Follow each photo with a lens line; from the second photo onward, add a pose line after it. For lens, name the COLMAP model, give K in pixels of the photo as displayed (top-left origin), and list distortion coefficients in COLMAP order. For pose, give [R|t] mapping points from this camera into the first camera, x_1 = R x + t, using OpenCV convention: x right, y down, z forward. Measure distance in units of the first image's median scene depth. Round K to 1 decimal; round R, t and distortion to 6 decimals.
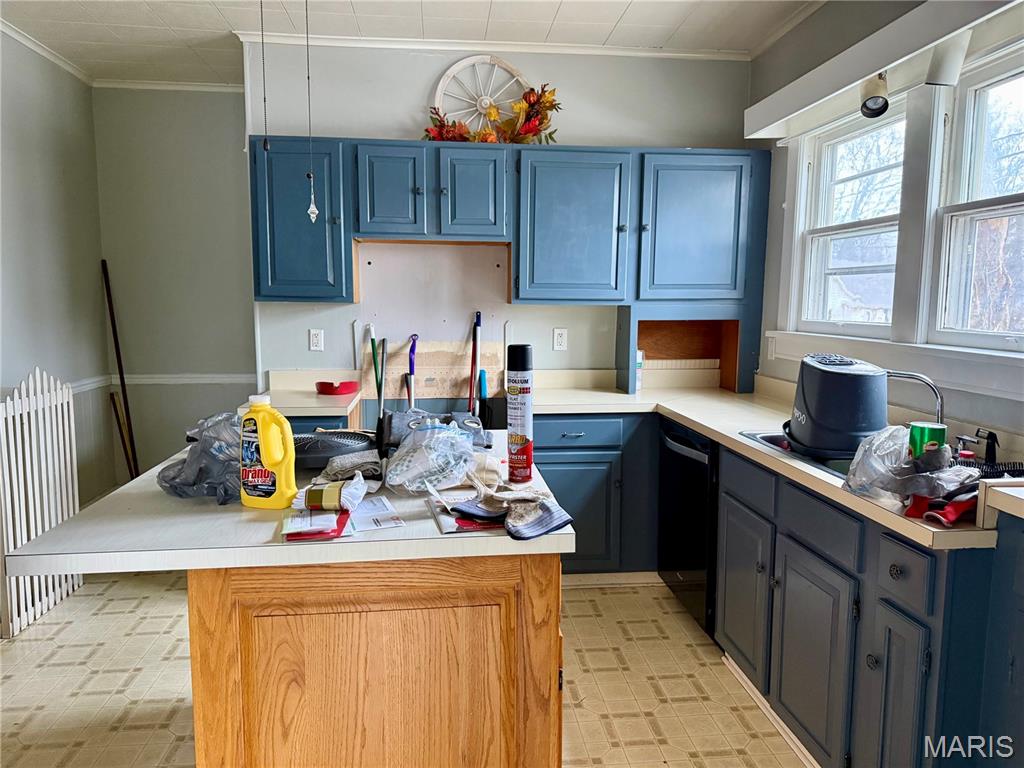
lens RADIAL K [[712.3, 0, 521.9], [0, 712.3, 381.7], [0, 0, 1]] dist [0.160837, -0.272004]
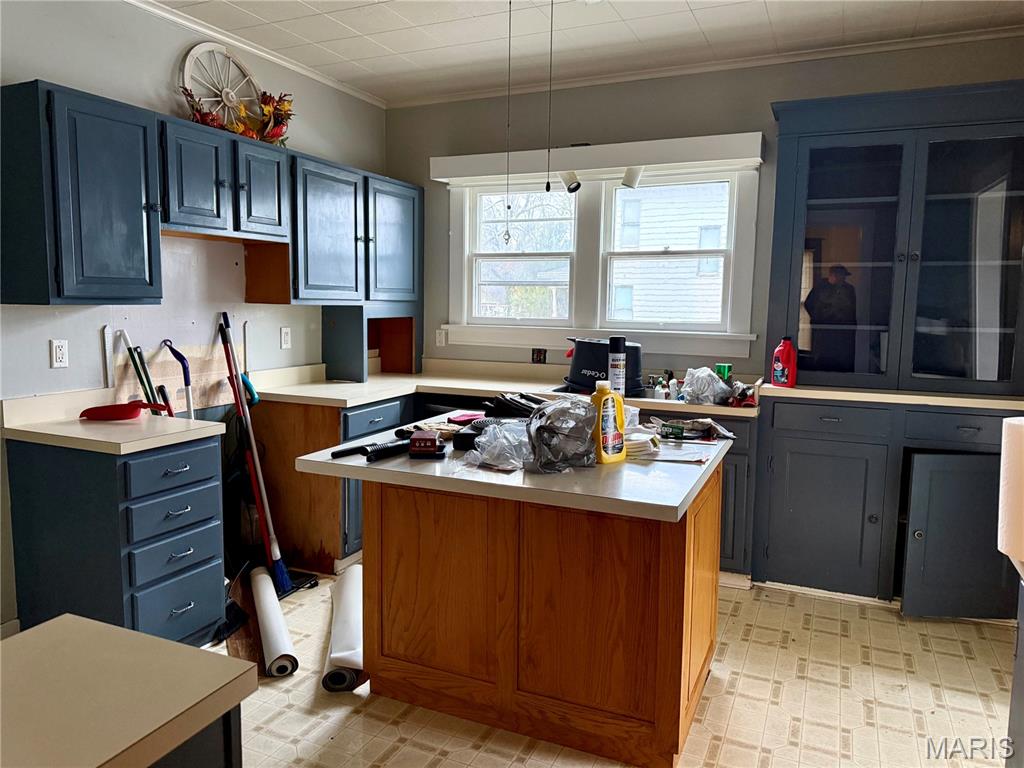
lens RADIAL K [[712.3, 0, 521.9], [0, 712.3, 381.7], [0, 0, 1]] dist [0.160837, -0.272004]
pose [[0.505363, -0.098520, 0.857264, -0.726277], [0.087569, 0.994188, 0.062633, -0.034789], [-0.858452, 0.043418, 0.511053, 0.193491]]
